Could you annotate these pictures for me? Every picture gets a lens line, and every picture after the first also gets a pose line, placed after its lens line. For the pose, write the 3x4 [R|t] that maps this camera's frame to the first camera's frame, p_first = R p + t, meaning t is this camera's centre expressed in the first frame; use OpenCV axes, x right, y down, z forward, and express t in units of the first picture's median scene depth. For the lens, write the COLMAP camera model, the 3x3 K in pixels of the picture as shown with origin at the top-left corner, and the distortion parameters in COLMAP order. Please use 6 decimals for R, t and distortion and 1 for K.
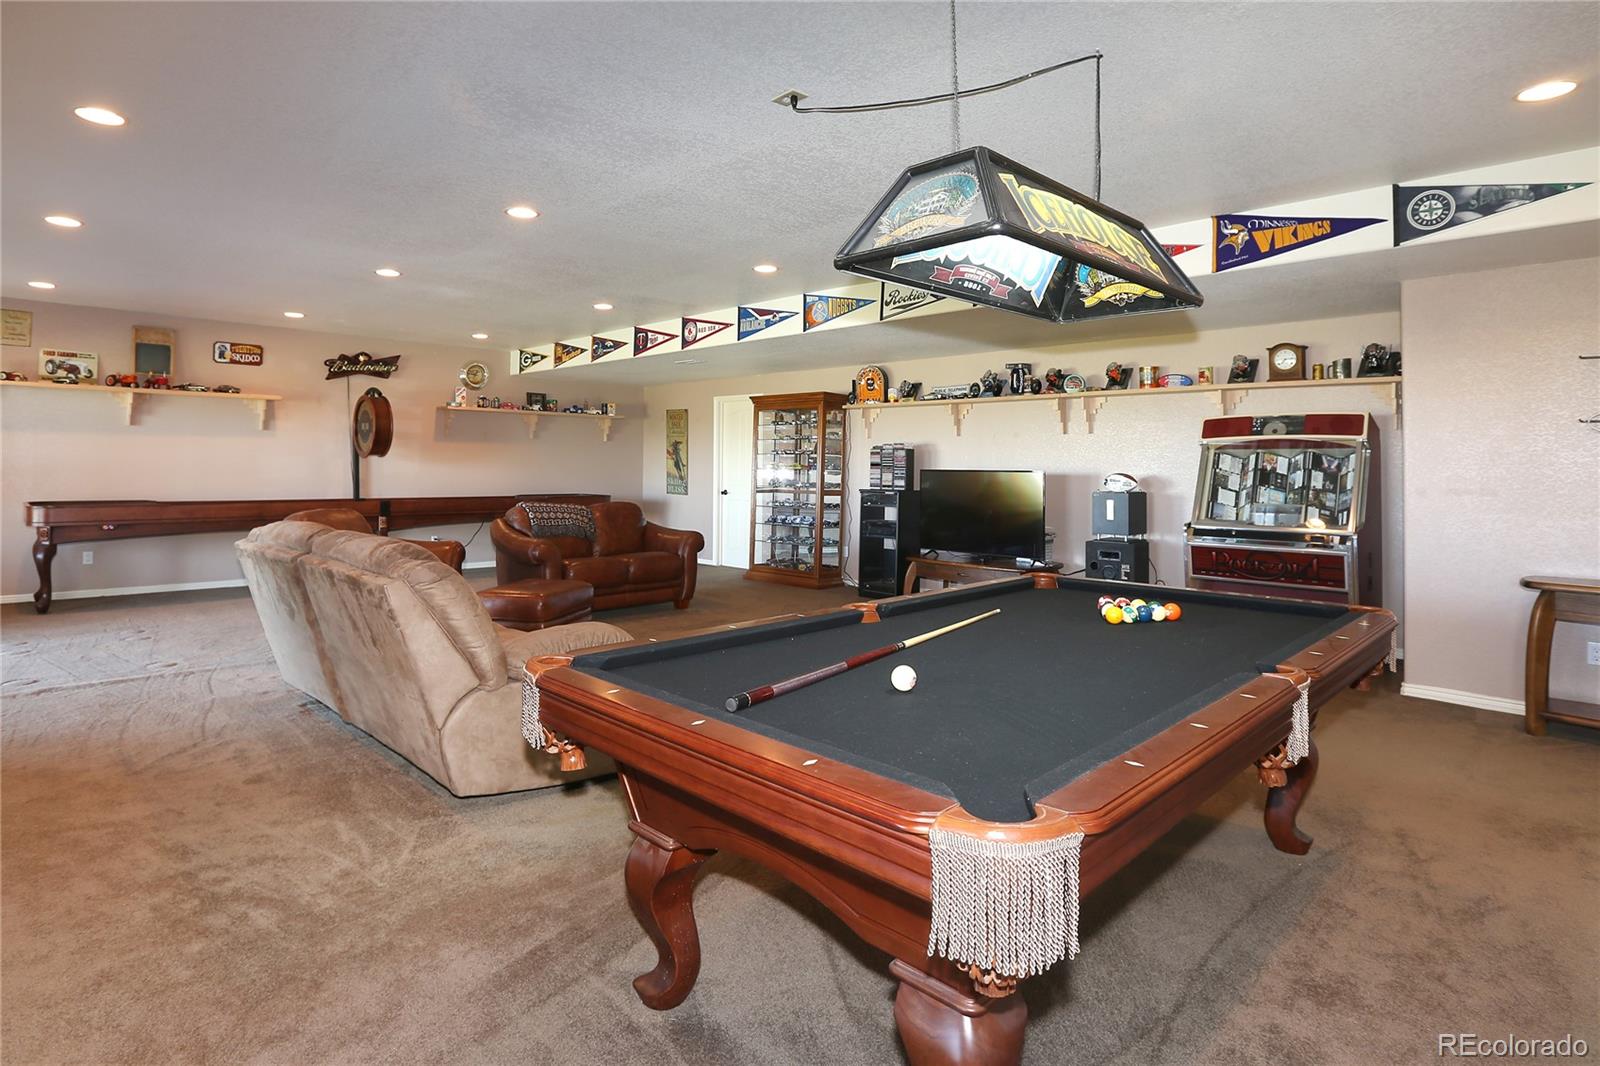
lens RADIAL K [[865.0, 0, 796.5], [0, 865.0, 443.0], [0, 0, 1]] dist [-0.051734, 0.010187]
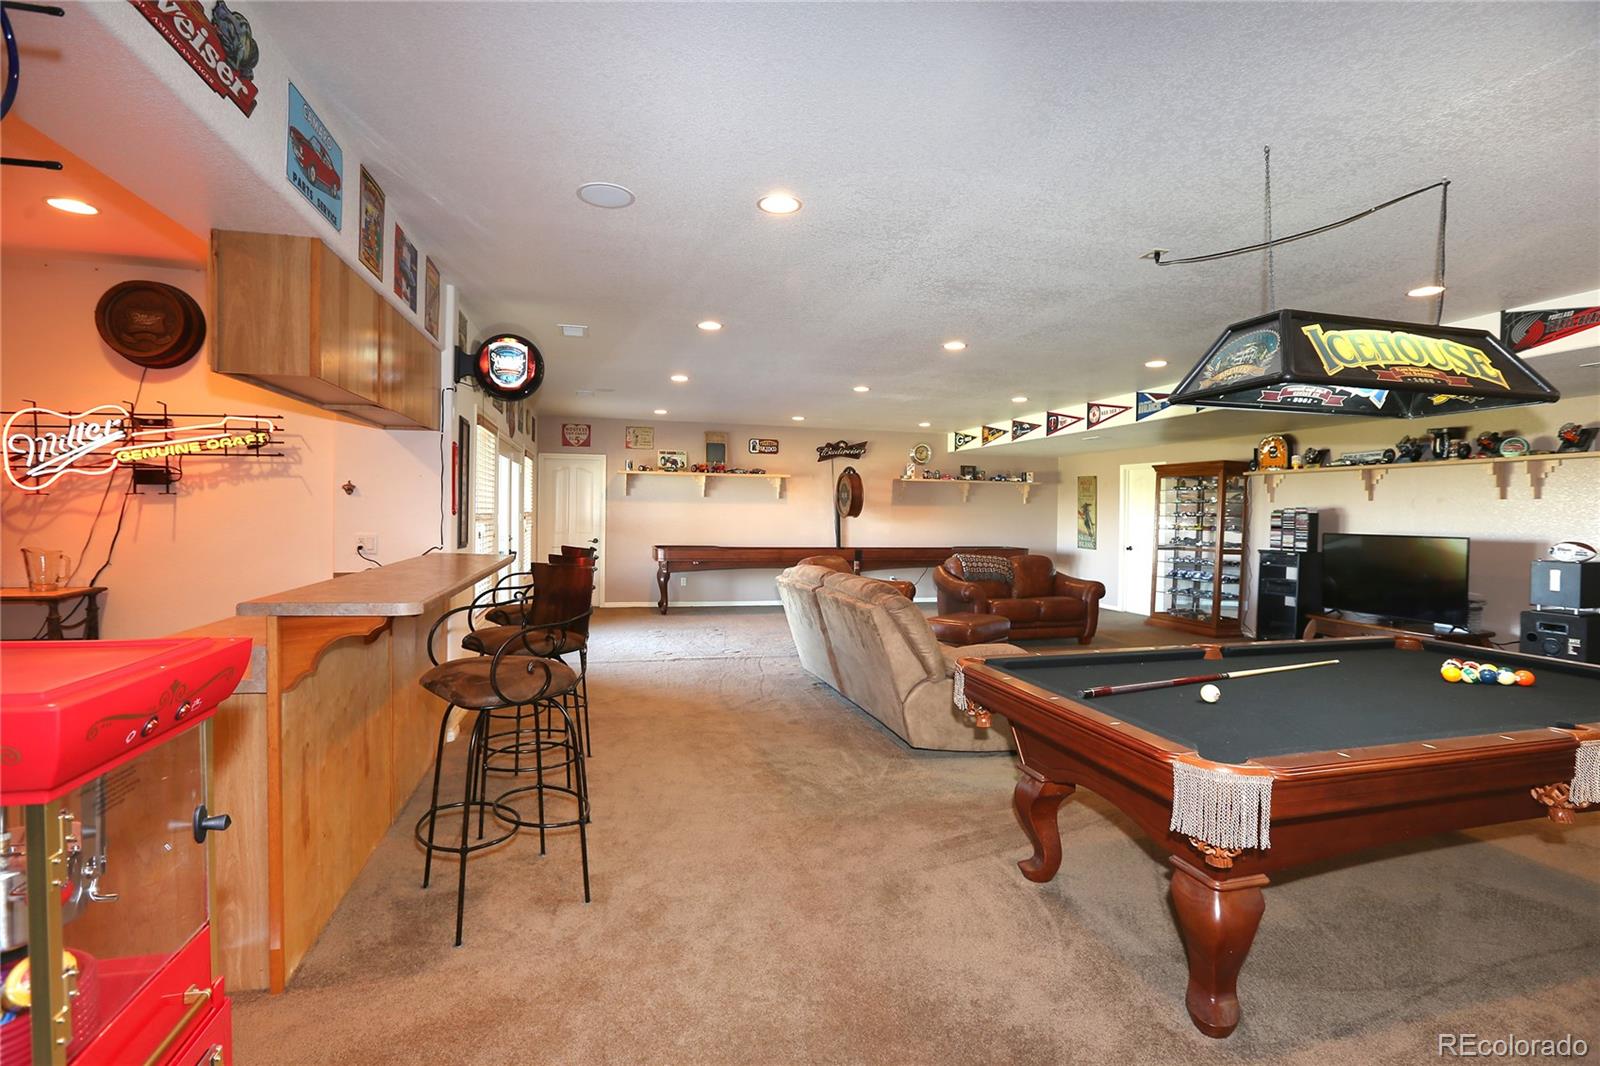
lens RADIAL K [[754.4, 0, 790.7], [0, 754.4, 527.0], [0, 0, 1]] dist [-0.028340, 0.009531]
pose [[0.864385, 0.011280, -0.502703, 0.041301], [0.008286, 0.999293, 0.036670, -0.016759], [0.502762, -0.035863, 0.863681, -0.123571]]
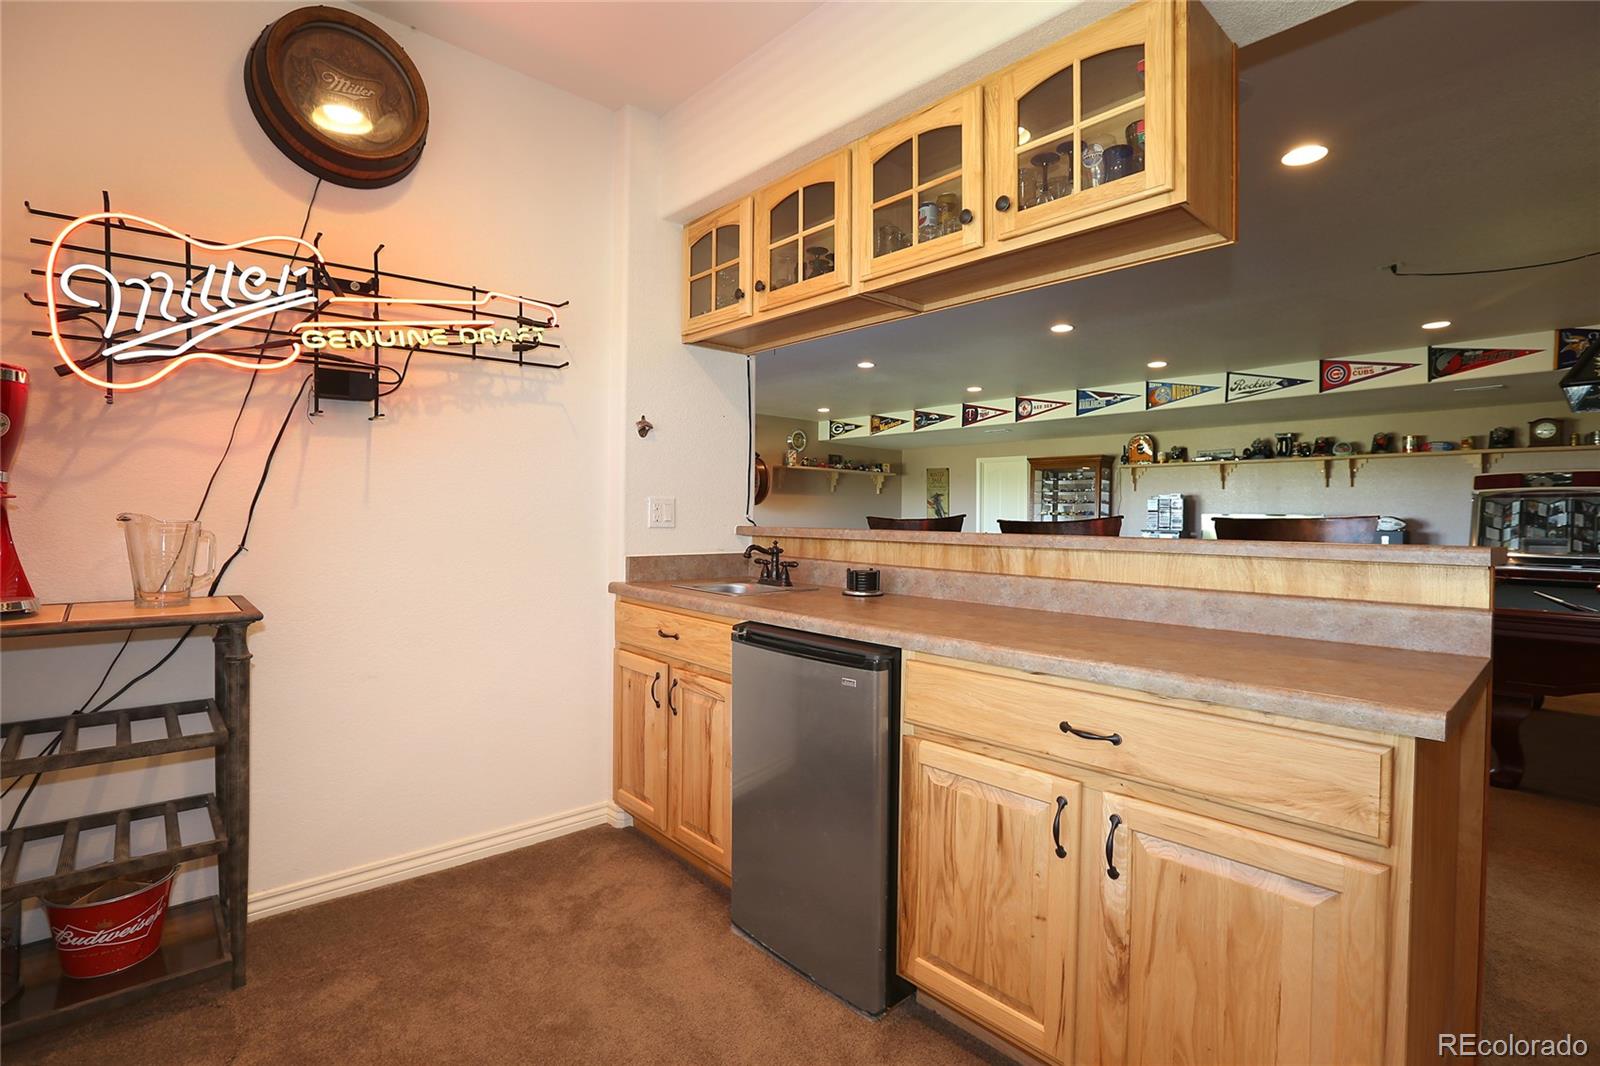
lens RADIAL K [[754.4, 0, 802.7], [0, 754.4, 523.5], [0, 0, 1]] dist [-0.028340, 0.009531]
pose [[0.999259, 0.002717, -0.038406, -0.457919], [-0.001380, 0.999393, 0.034814, 0.007243], [0.038477, -0.034735, 0.998656, -0.176436]]
